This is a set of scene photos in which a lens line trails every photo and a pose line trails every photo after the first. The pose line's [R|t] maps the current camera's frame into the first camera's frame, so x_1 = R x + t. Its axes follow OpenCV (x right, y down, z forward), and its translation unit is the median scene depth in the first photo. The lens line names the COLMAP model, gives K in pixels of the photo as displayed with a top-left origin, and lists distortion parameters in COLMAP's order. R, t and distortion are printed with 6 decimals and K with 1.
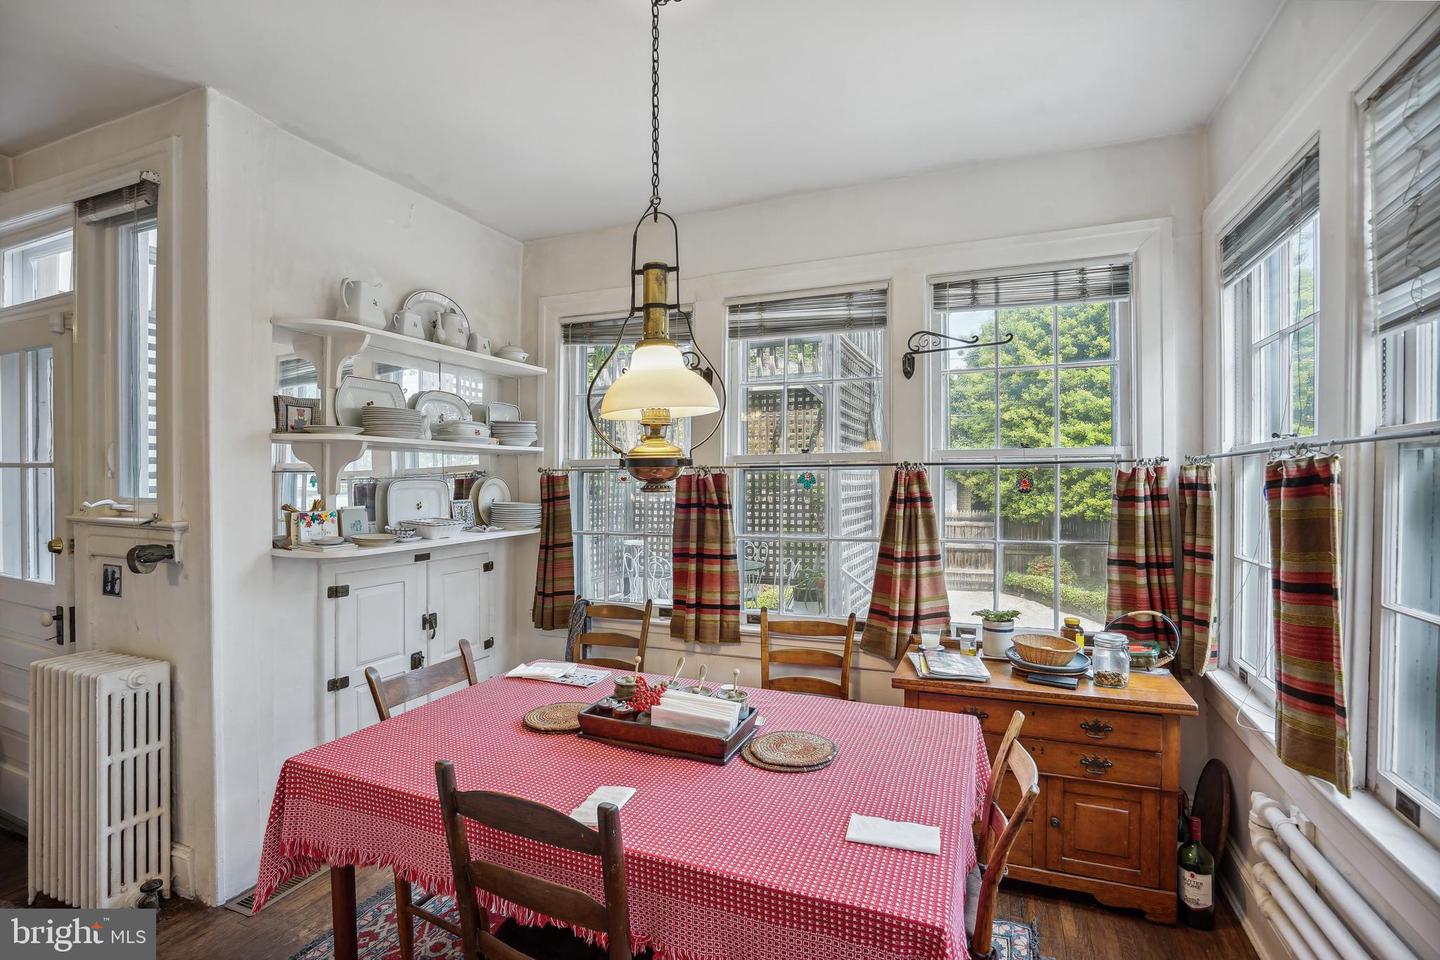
lens RADIAL K [[660.1, 0, 722.2], [0, 660.1, 476.3], [0, 0, 1]] dist [-0.008466, 0.000055]
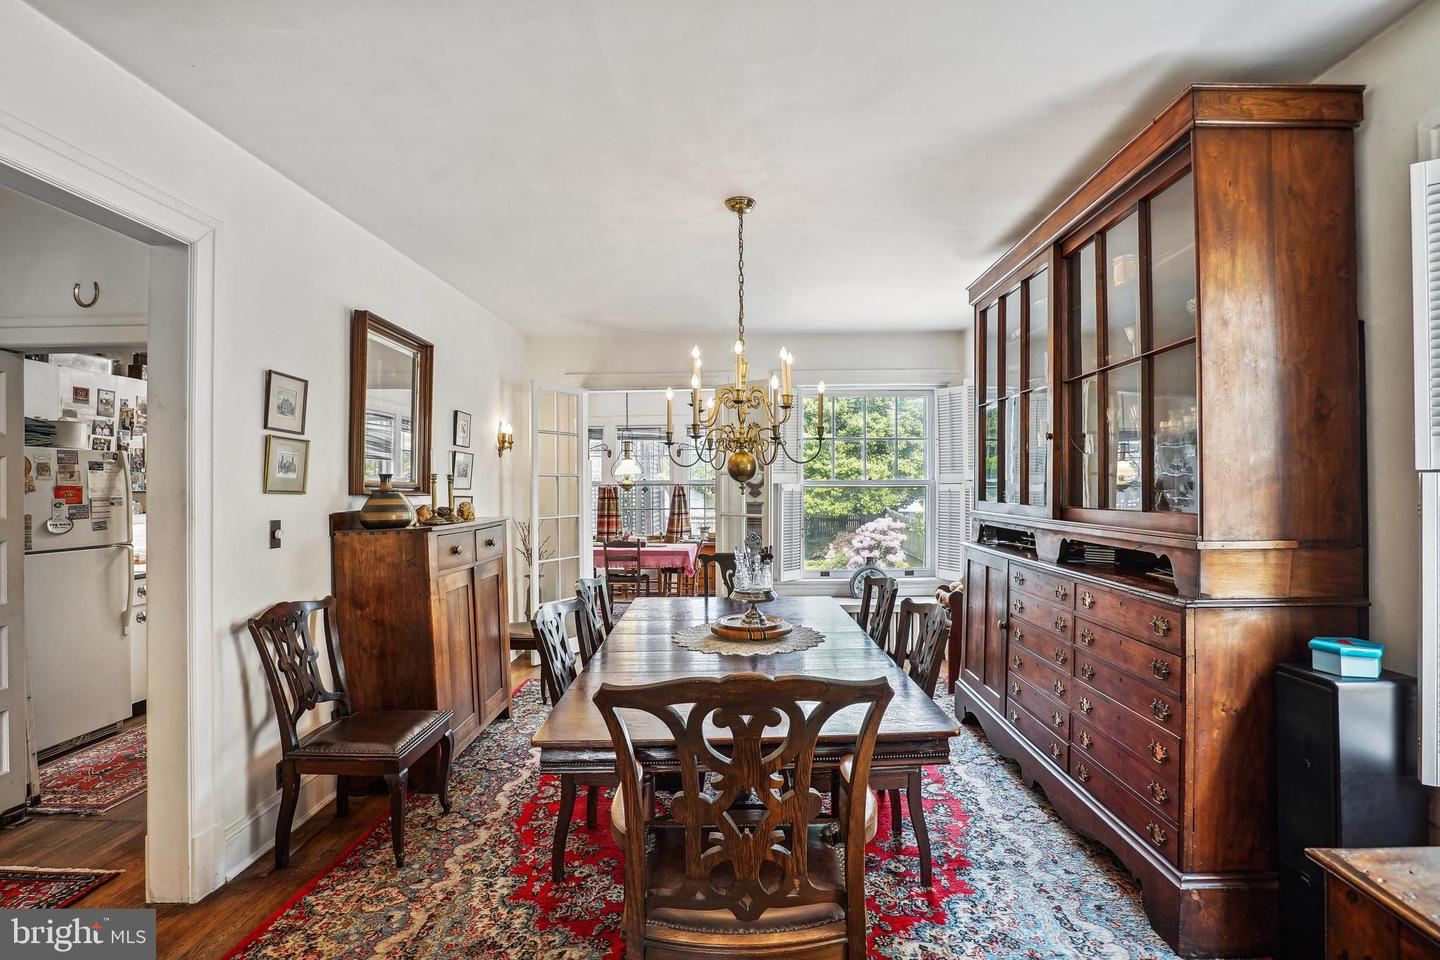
lens RADIAL K [[660.1, 0, 719.3], [0, 660.1, 481.2], [0, 0, 1]] dist [-0.008466, 0.000055]
pose [[0.943476, -0.001583, 0.331438, -0.528905], [0.005021, 0.999942, -0.009517, 0.000758], [-0.331403, 0.010644, 0.943429, -1.860381]]
